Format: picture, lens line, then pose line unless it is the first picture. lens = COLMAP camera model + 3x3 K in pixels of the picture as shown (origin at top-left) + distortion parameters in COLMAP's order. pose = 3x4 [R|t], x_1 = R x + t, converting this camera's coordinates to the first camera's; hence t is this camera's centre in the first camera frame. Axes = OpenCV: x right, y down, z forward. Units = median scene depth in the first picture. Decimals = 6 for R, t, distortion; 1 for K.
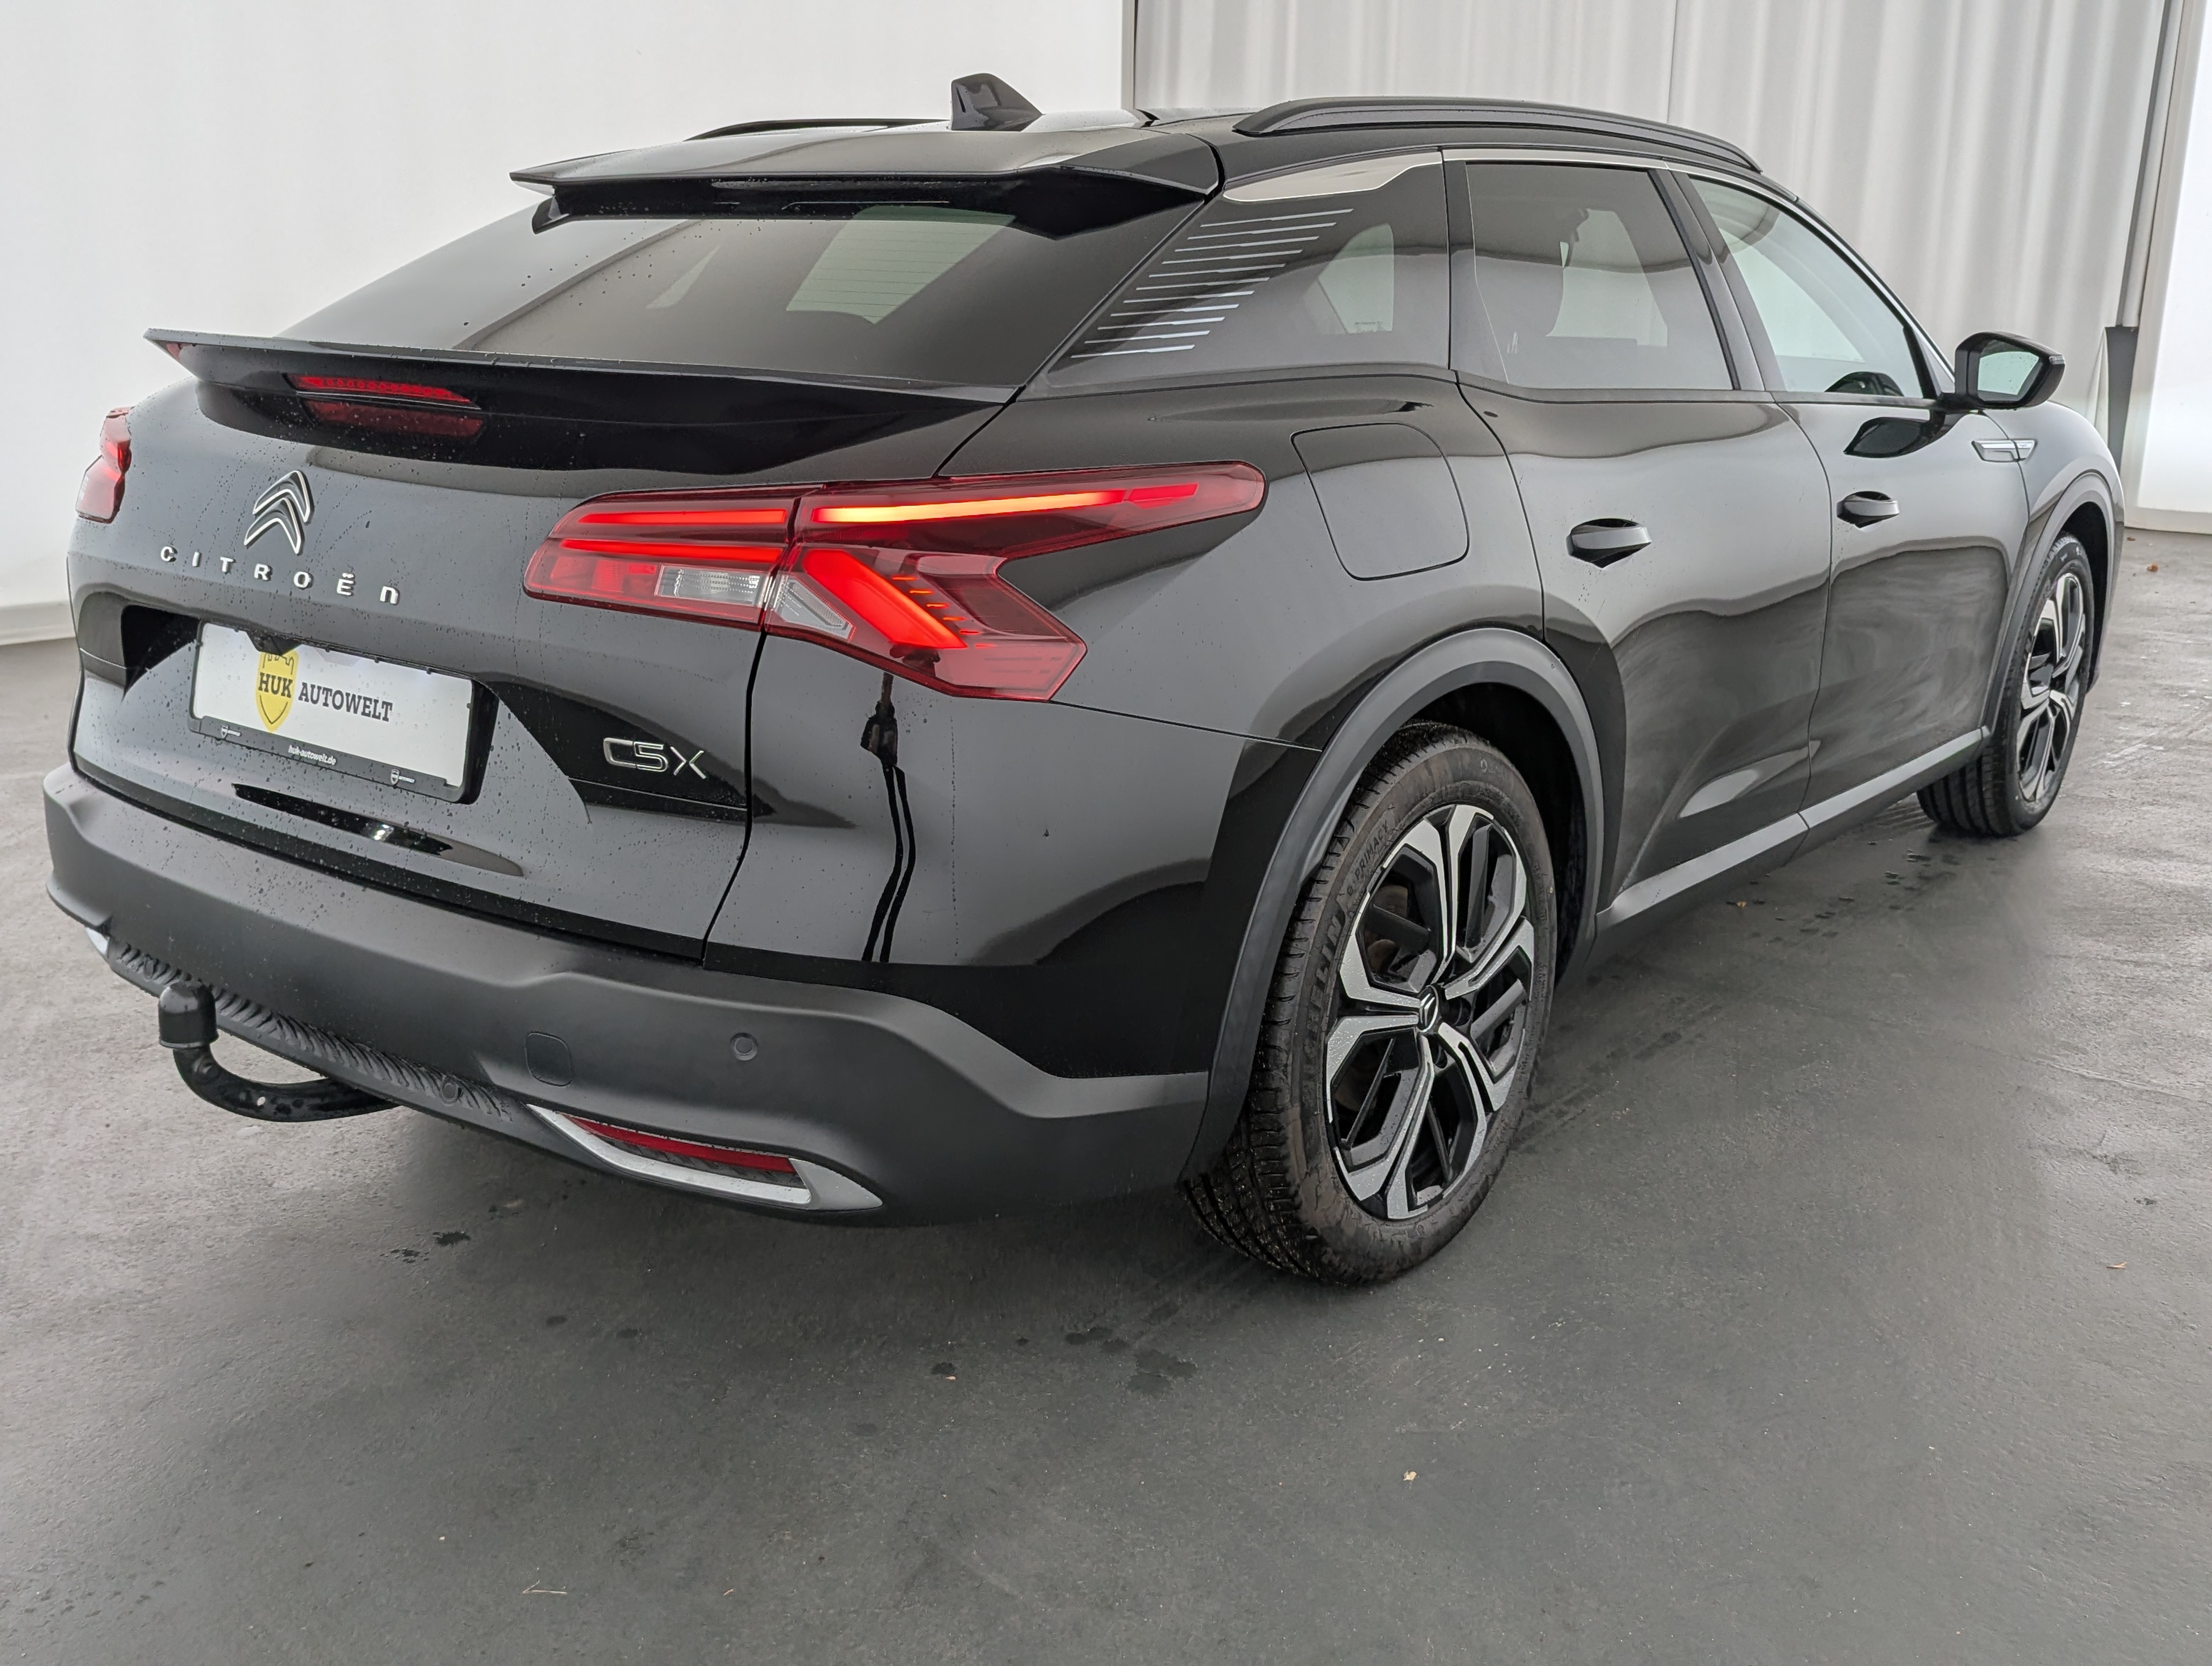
lens RADIAL K [[2104.0, 0, 1106.0], [0, 2104.0, 833.0], [0, 0, 1]] dist [0.053438, -0.023120]
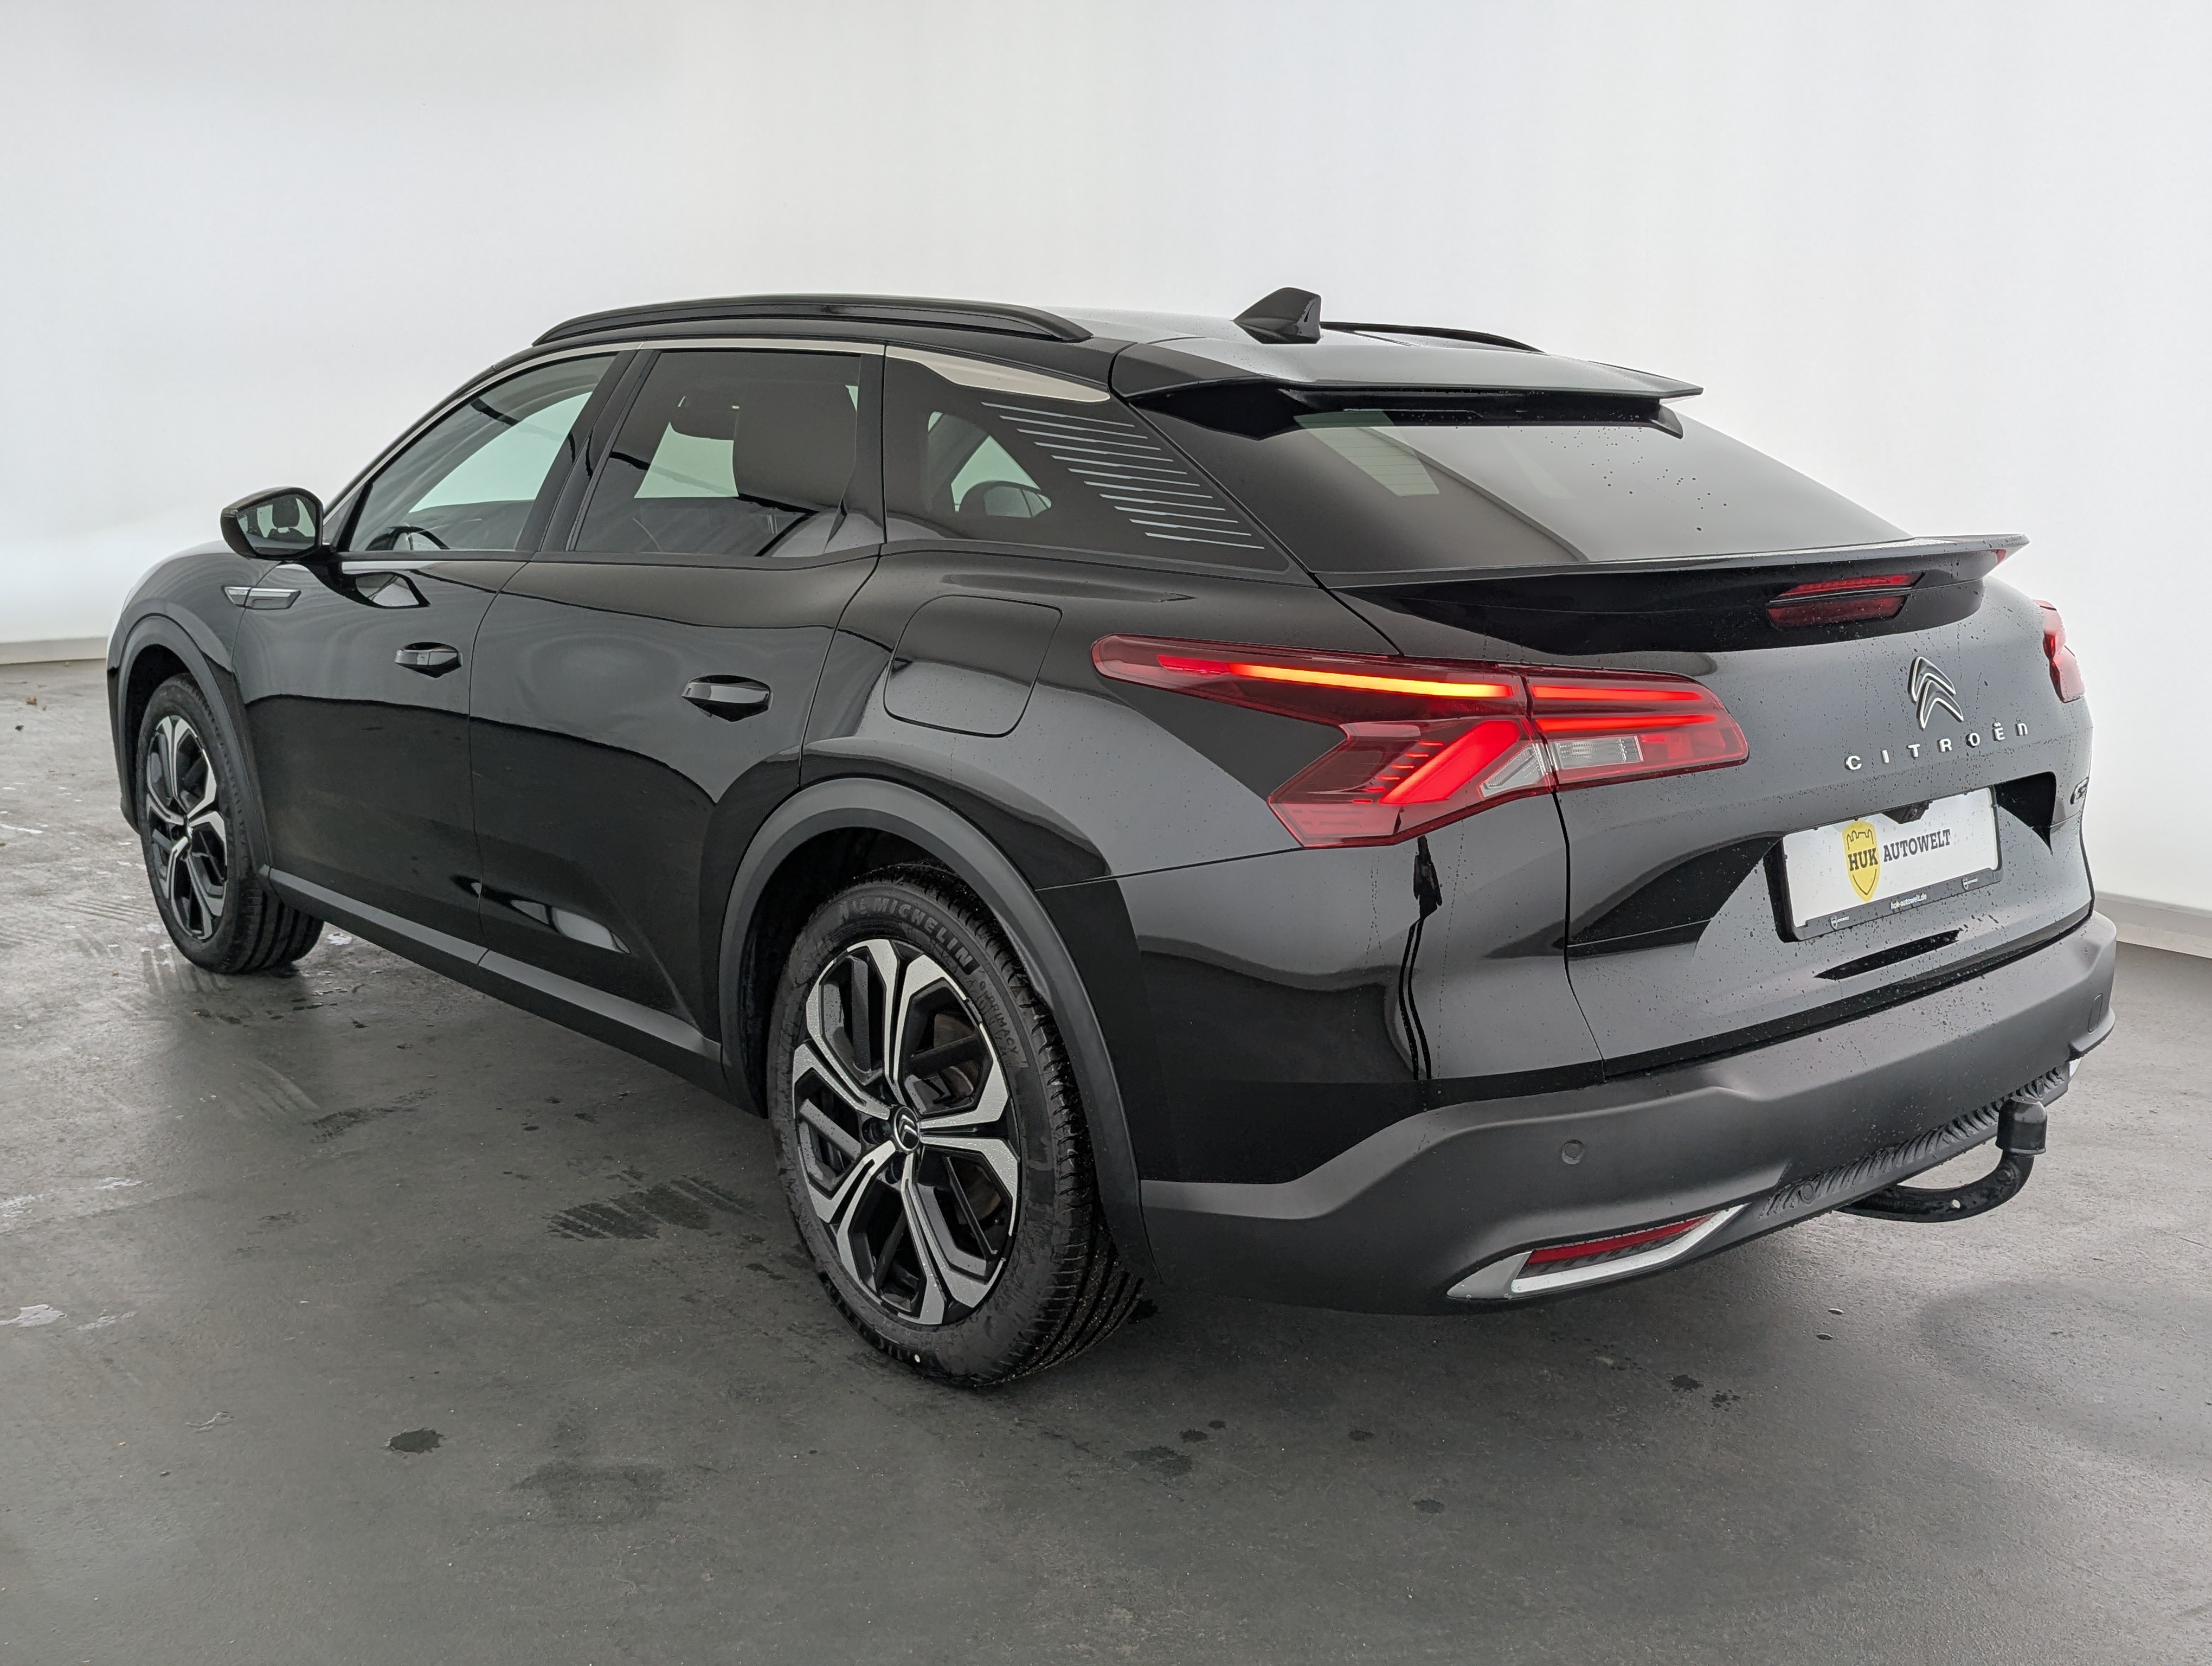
lens RADIAL K [[2104.0, 0, 1106.0], [0, 2104.0, 833.0], [0, 0, 1]] dist [0.053438, -0.023120]
pose [[0.163034, -0.206899, 0.964683, -1.622296], [0.251027, 0.954286, 0.162245, -0.385845], [-0.954152, 0.215710, 0.207518, 1.222136]]
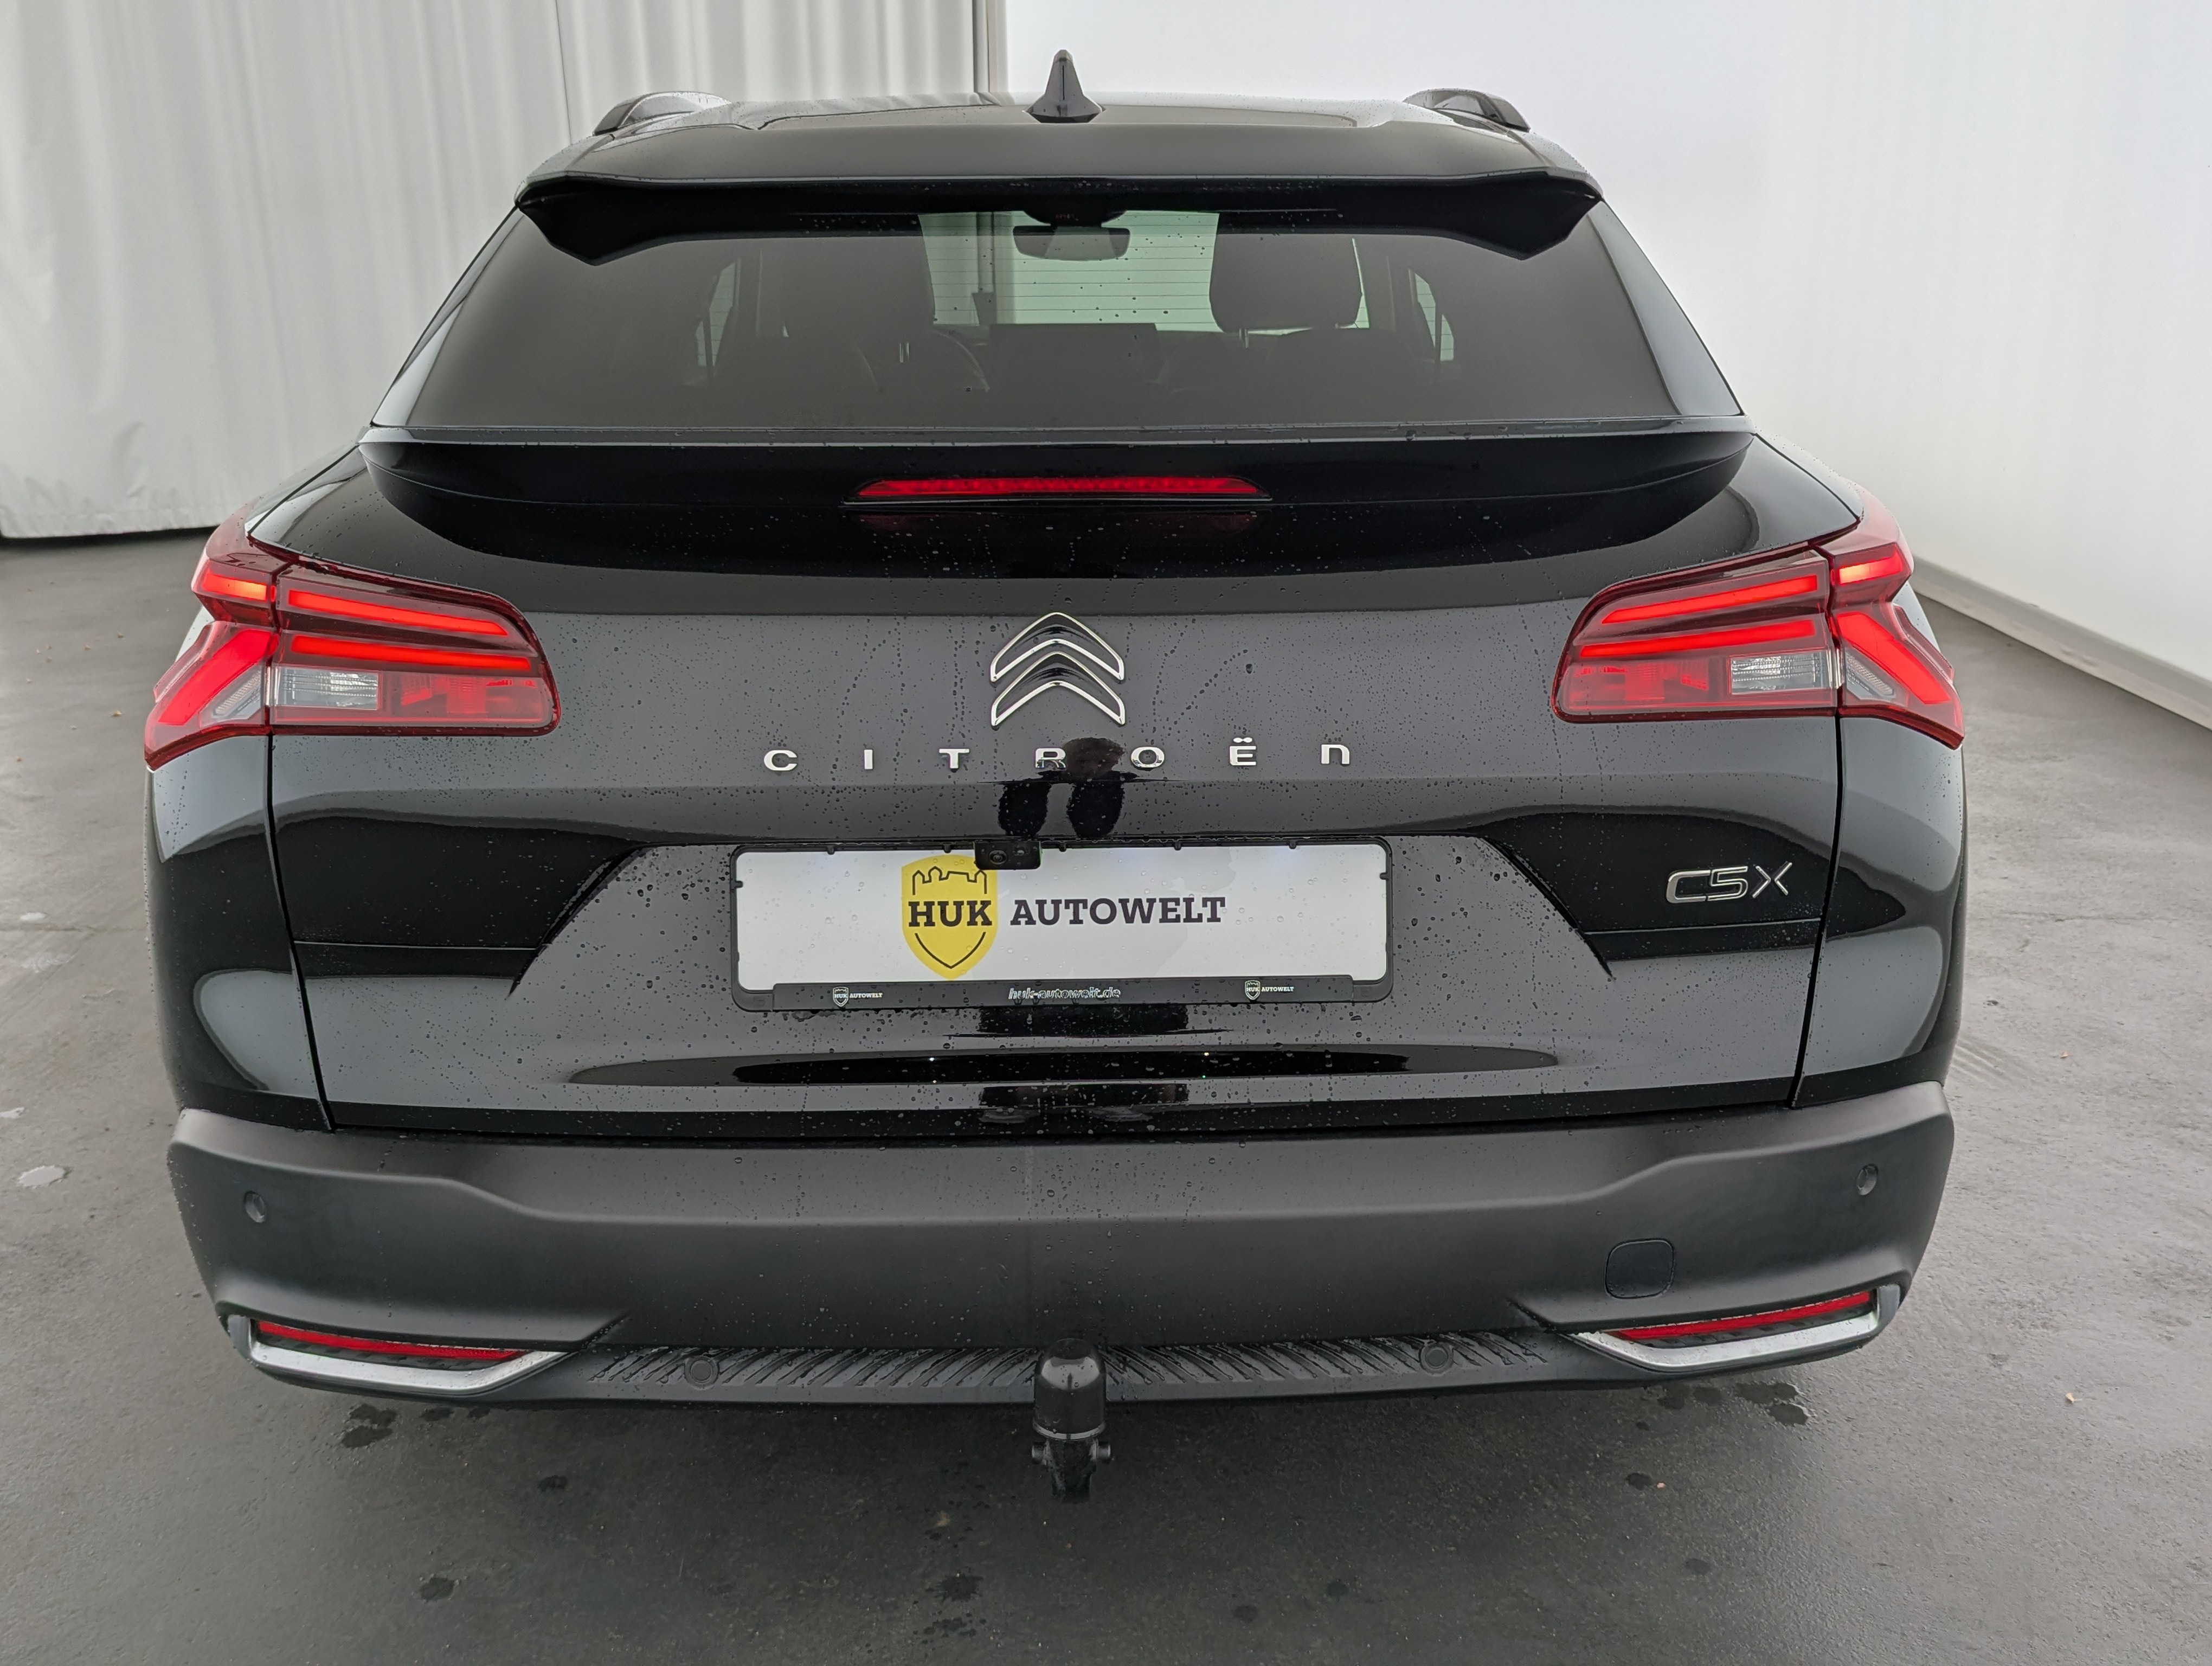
lens RADIAL K [[2072.1, 0, 1106.0], [0, 2072.1, 833.0], [0, 0, 1]] dist [0.055533, -0.003902]
pose [[0.777139, -0.196930, 0.597724, -0.816446], [0.185902, 0.979231, 0.080920, -0.153134], [-0.601245, 0.048232, 0.797607, 0.434845]]
